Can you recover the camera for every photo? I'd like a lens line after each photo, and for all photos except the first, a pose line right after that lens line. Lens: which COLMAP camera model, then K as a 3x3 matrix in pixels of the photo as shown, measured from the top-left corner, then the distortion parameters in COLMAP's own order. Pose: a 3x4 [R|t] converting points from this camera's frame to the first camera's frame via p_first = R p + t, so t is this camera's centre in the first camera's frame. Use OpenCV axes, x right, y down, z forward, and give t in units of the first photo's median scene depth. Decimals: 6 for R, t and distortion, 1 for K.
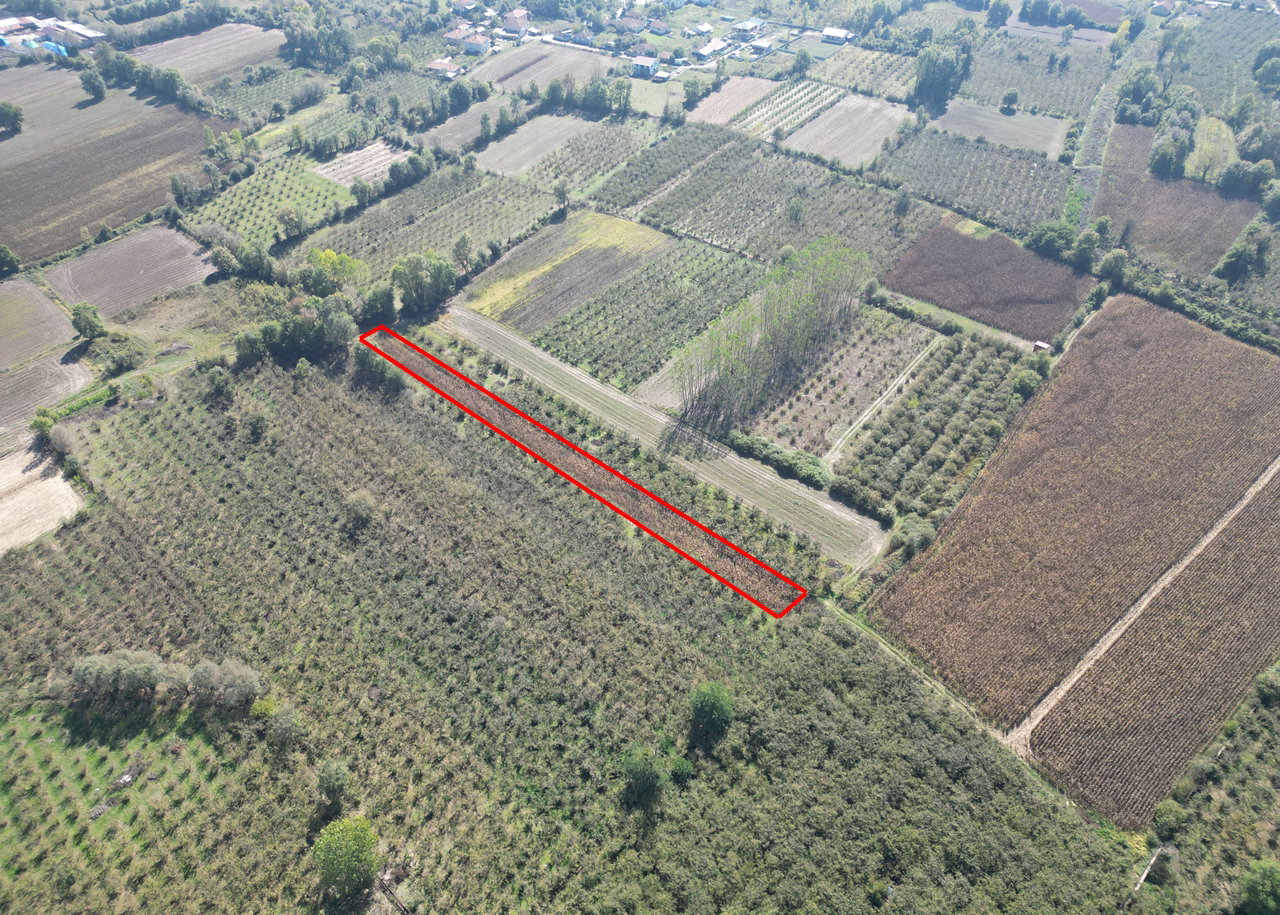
lens RADIAL K [[881.2, 0, 638.9], [0, 881.2, 459.0], [0, 0, 1]] dist [0.068752, -0.063494]
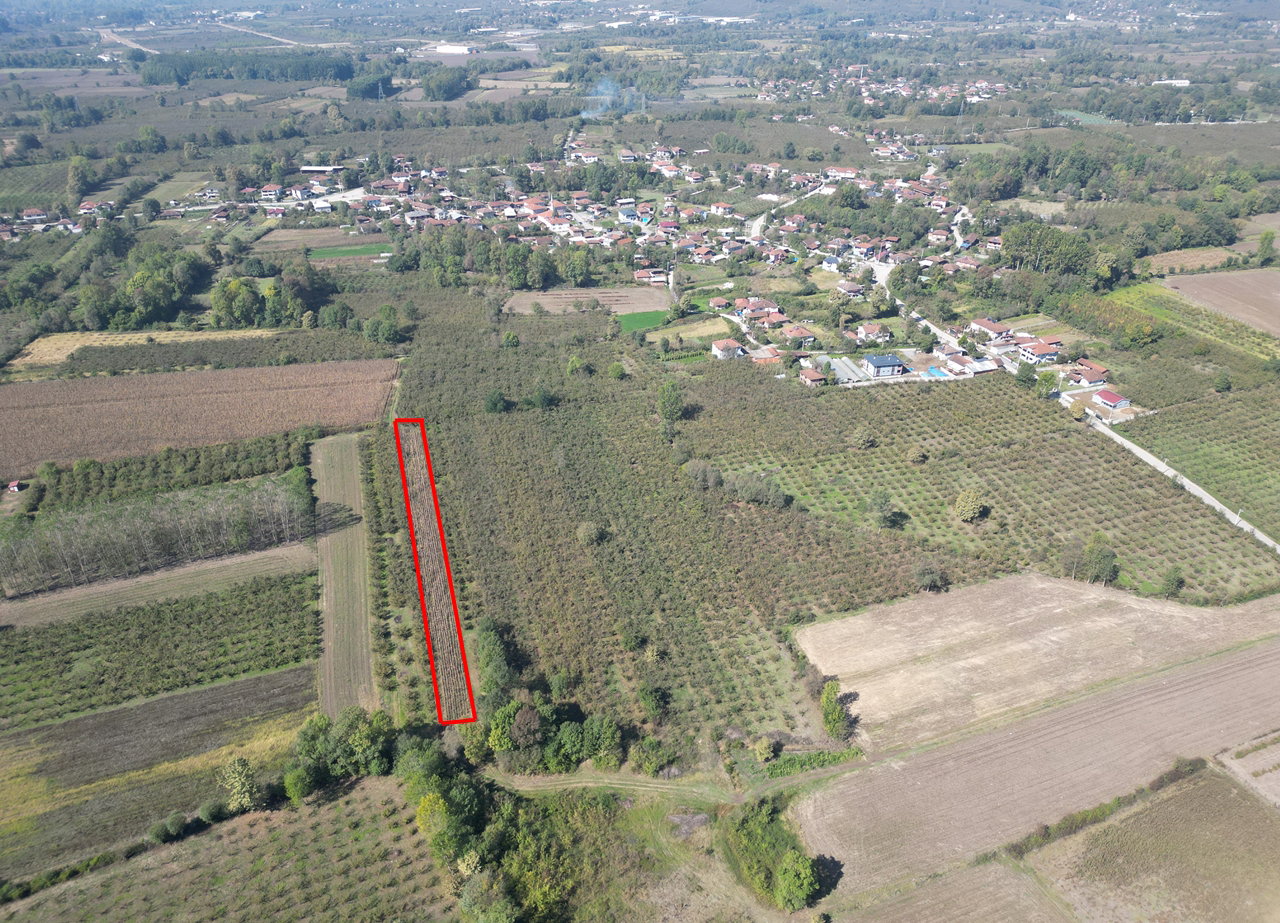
lens RADIAL K [[893.9, 0, 636.9], [0, 893.9, 462.4], [0, 0, 1]] dist [0.076229, -0.075667]
pose [[-0.857195, -0.246315, 0.452267, -0.624996], [0.354100, 0.355765, 0.864896, -0.721351], [-0.373937, 0.901532, -0.217740, 0.781246]]
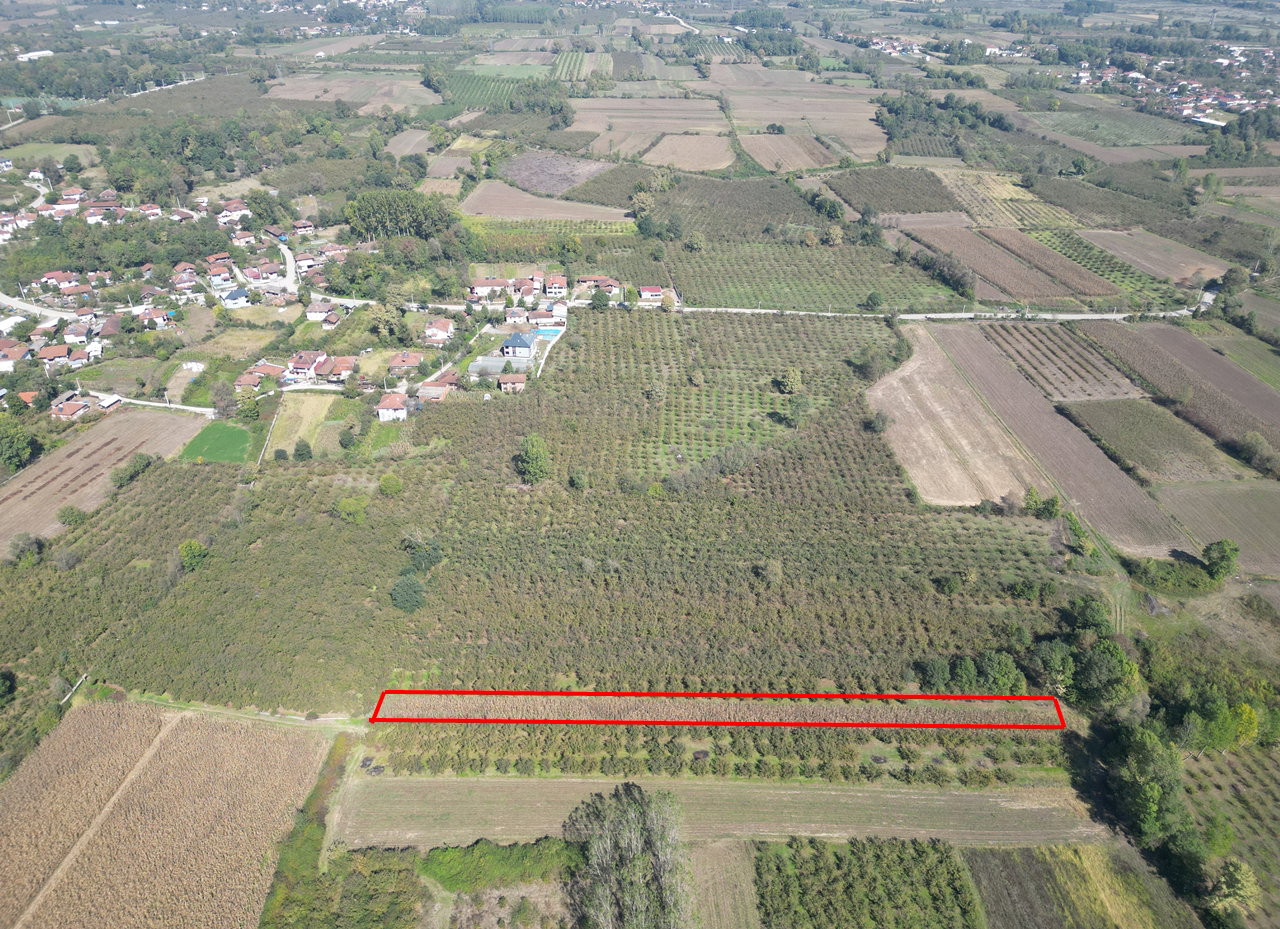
lens RADIAL K [[884.9, 0, 640.0], [0, 884.9, 464.5], [0, 0, 1]] dist [0.065436, -0.061519]
pose [[-0.749817, 0.346913, -0.563405, 0.278395], [-0.449297, 0.358119, 0.818464, -0.579276], [0.485702, 0.866834, -0.112657, 0.621694]]
